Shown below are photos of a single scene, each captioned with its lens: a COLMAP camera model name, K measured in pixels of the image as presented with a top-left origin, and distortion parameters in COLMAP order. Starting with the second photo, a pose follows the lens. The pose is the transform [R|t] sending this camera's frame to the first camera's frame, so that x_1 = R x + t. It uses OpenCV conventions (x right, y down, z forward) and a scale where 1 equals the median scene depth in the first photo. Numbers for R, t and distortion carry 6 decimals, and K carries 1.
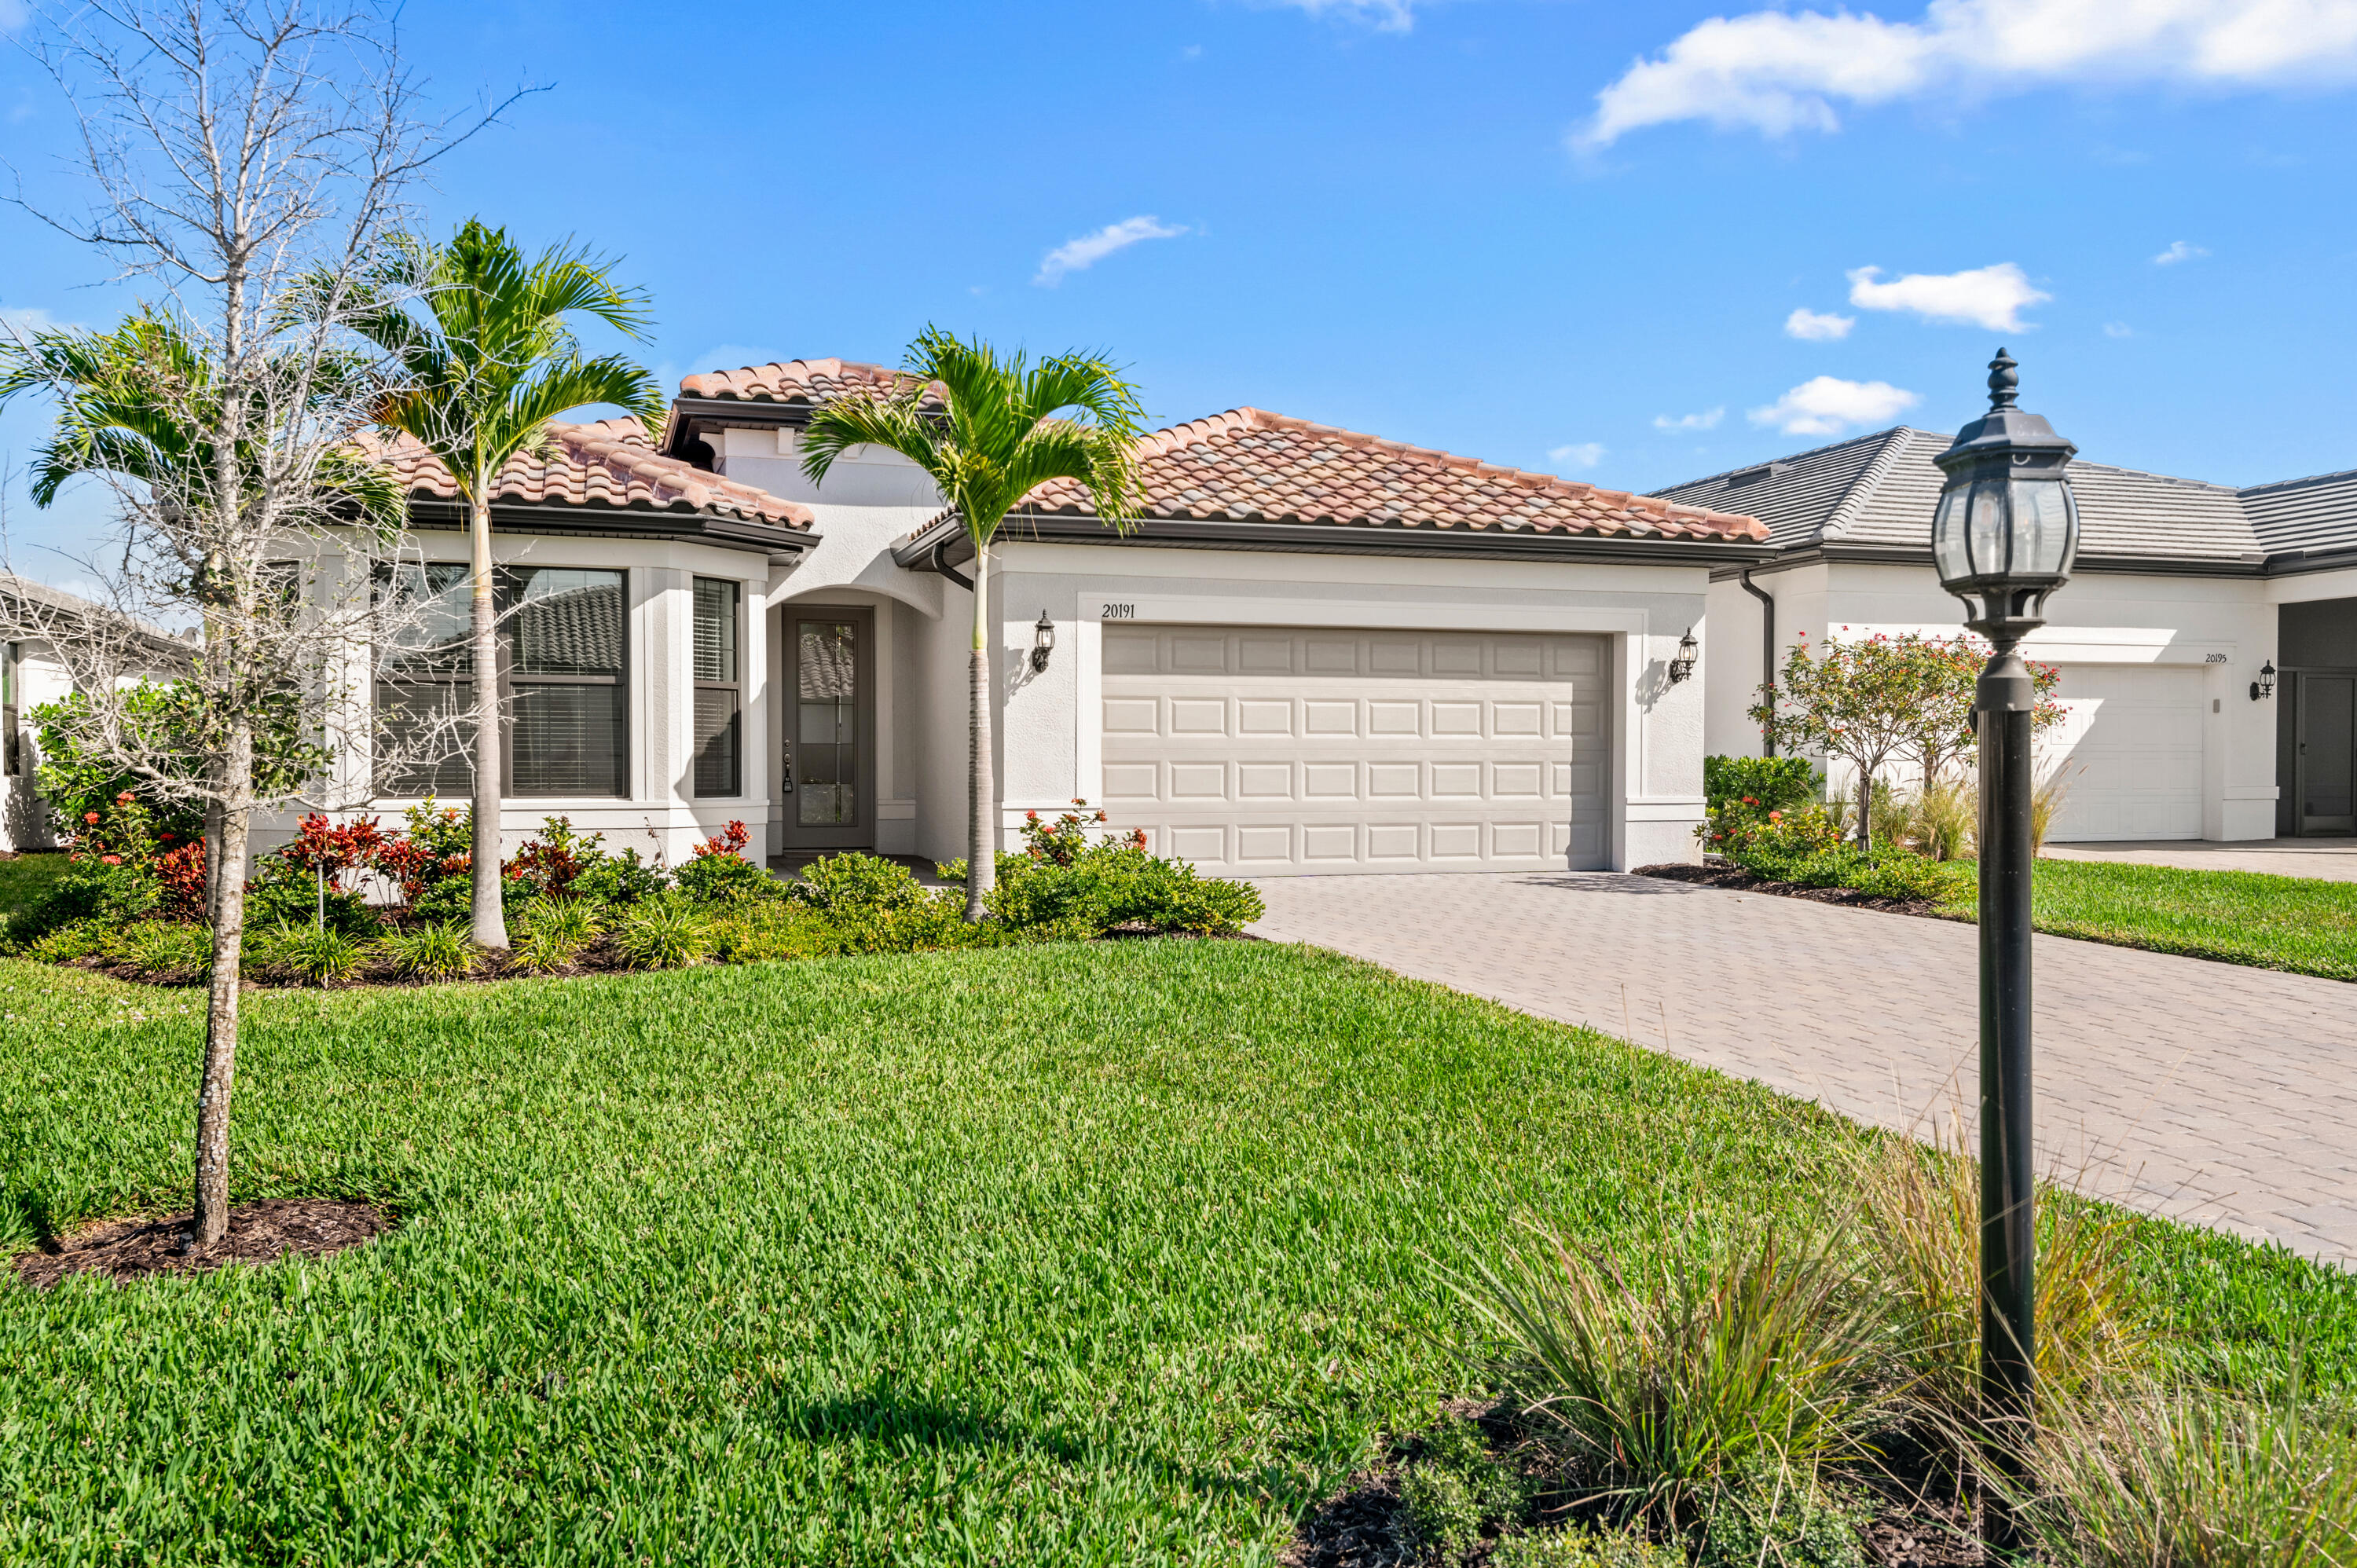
lens RADIAL K [[1988.7, 0, 1178.5], [0, 1988.7, 784.0], [0, 0, 1]] dist [-0.000407, 0.001441]
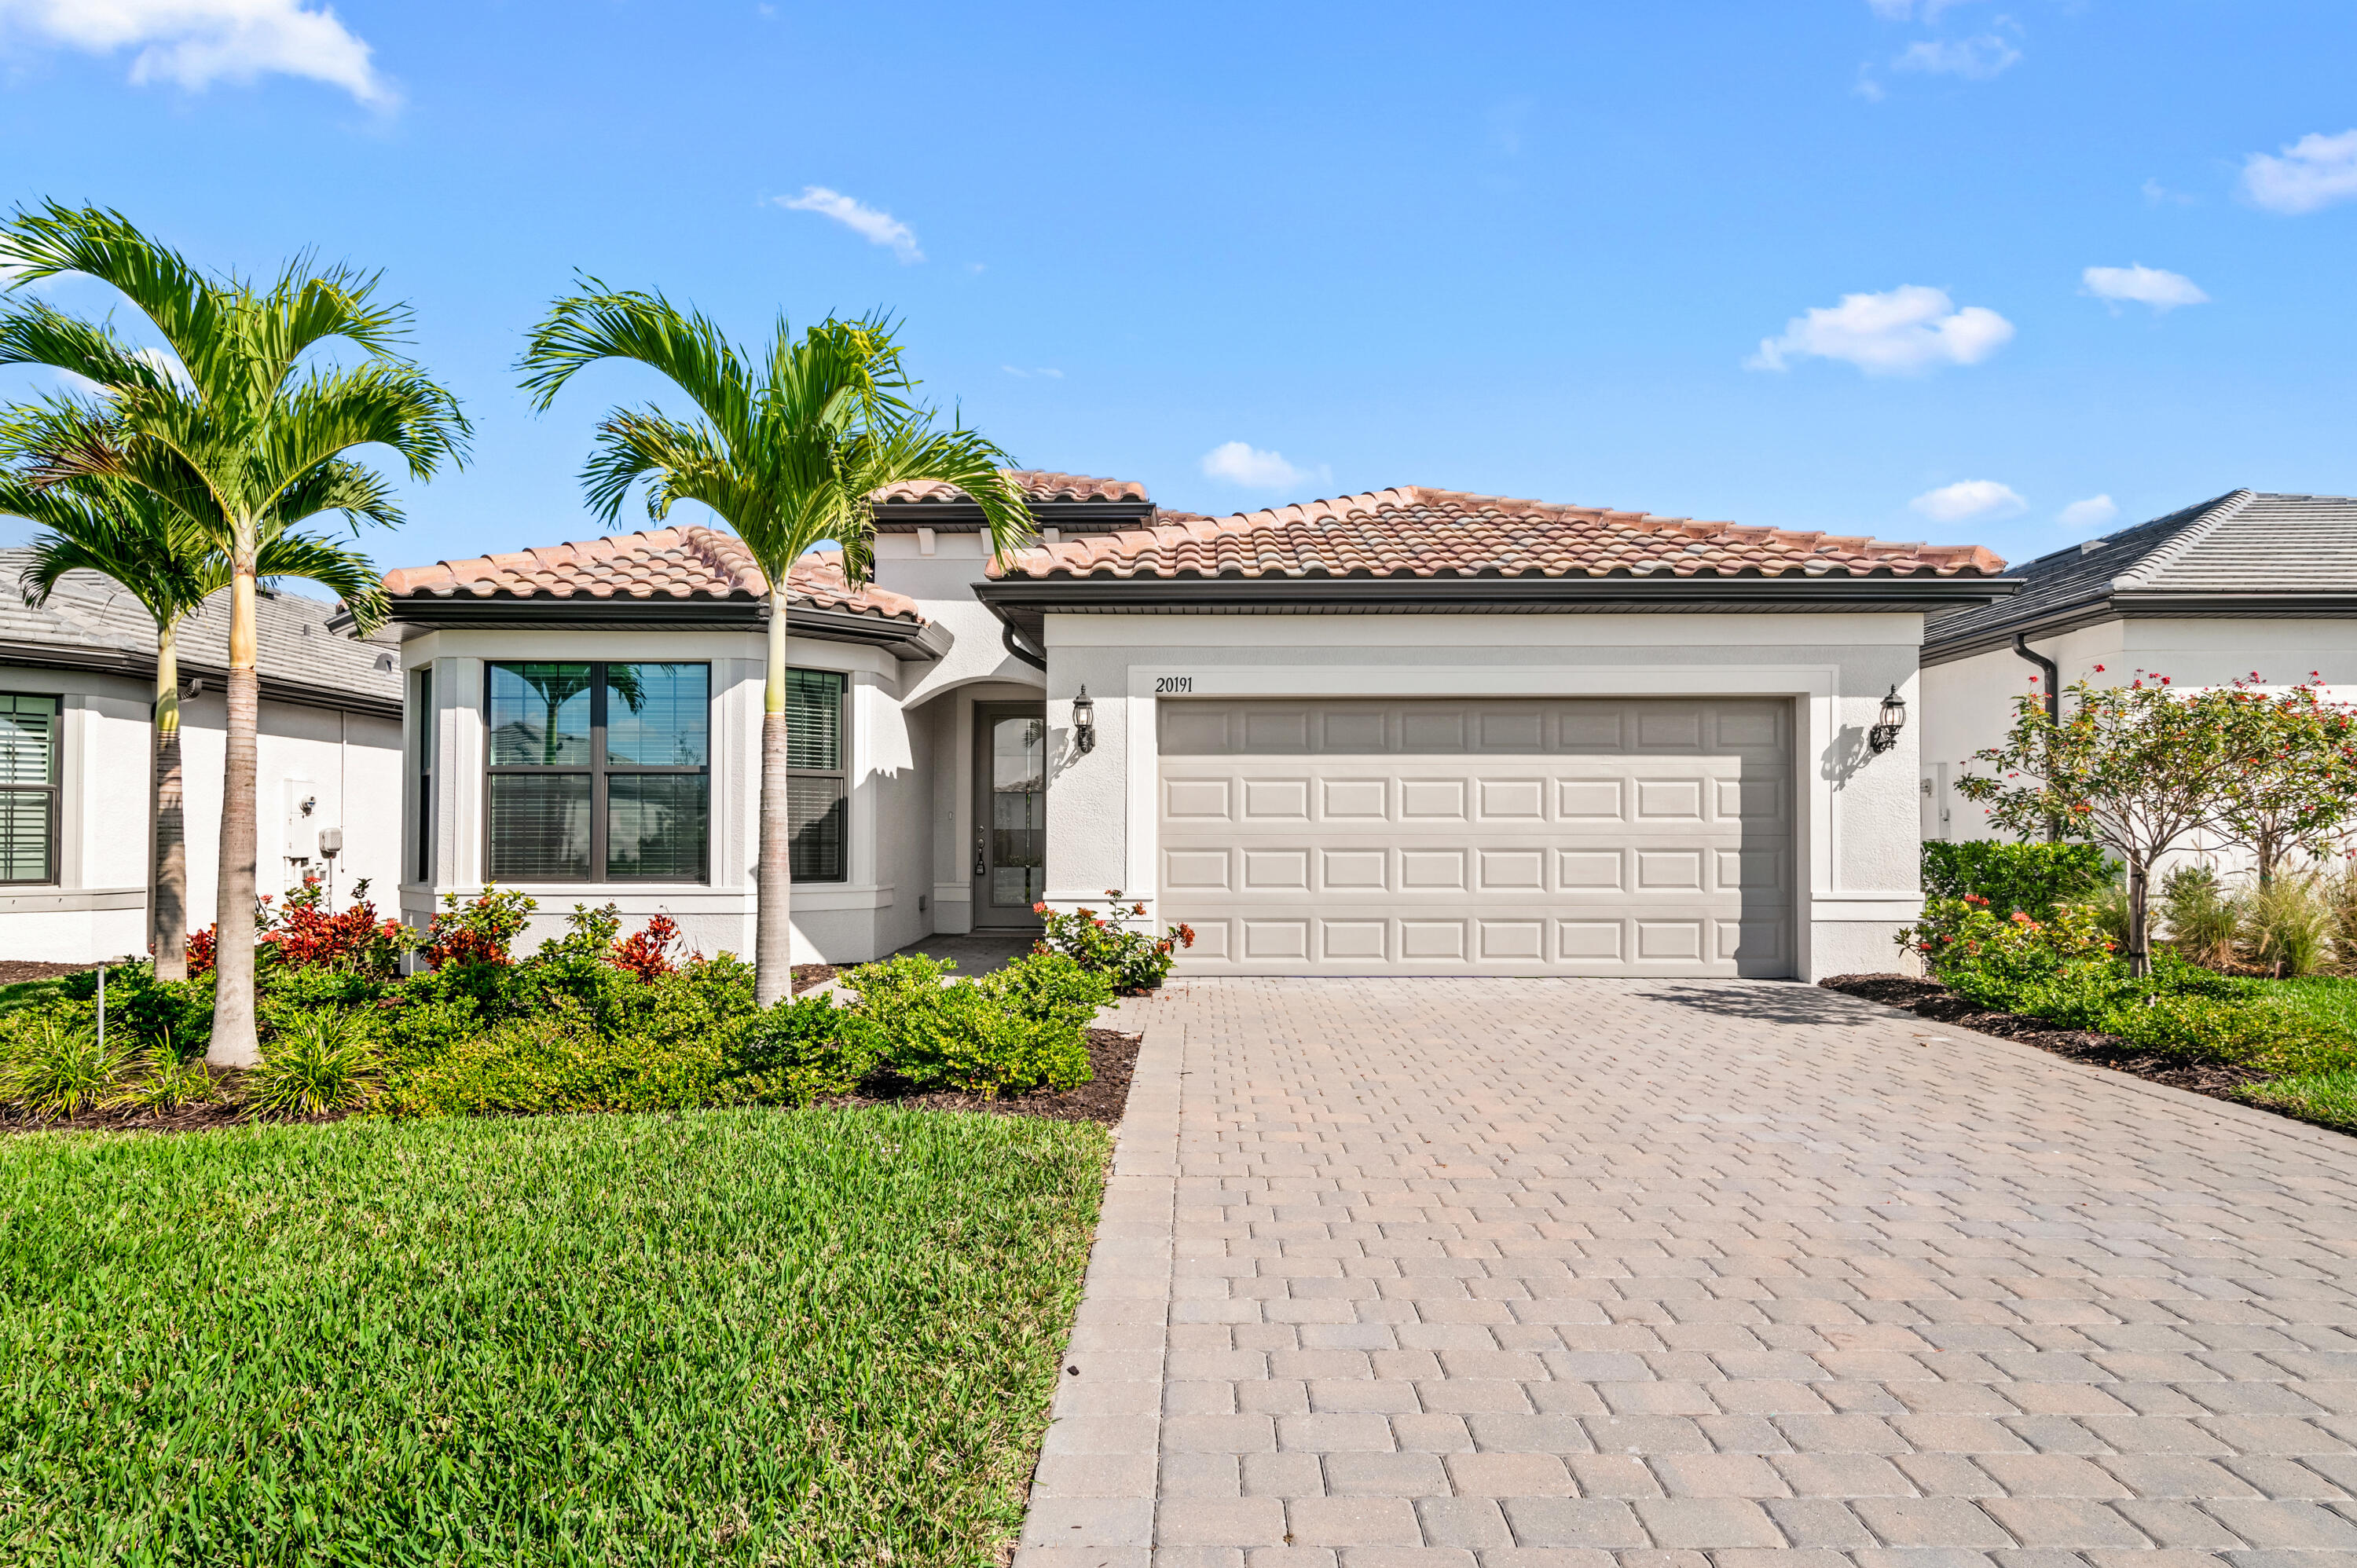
lens RADIAL K [[1338.8, 0, 1180.5], [0, 1338.8, 810.2], [0, 0, 1]] dist [0.003927, 0.000855]
pose [[0.942685, -0.007101, -0.333608, 0.171779], [-0.004048, 0.999457, -0.032710, -0.008592], [0.333659, 0.032186, 0.942144, 0.403206]]
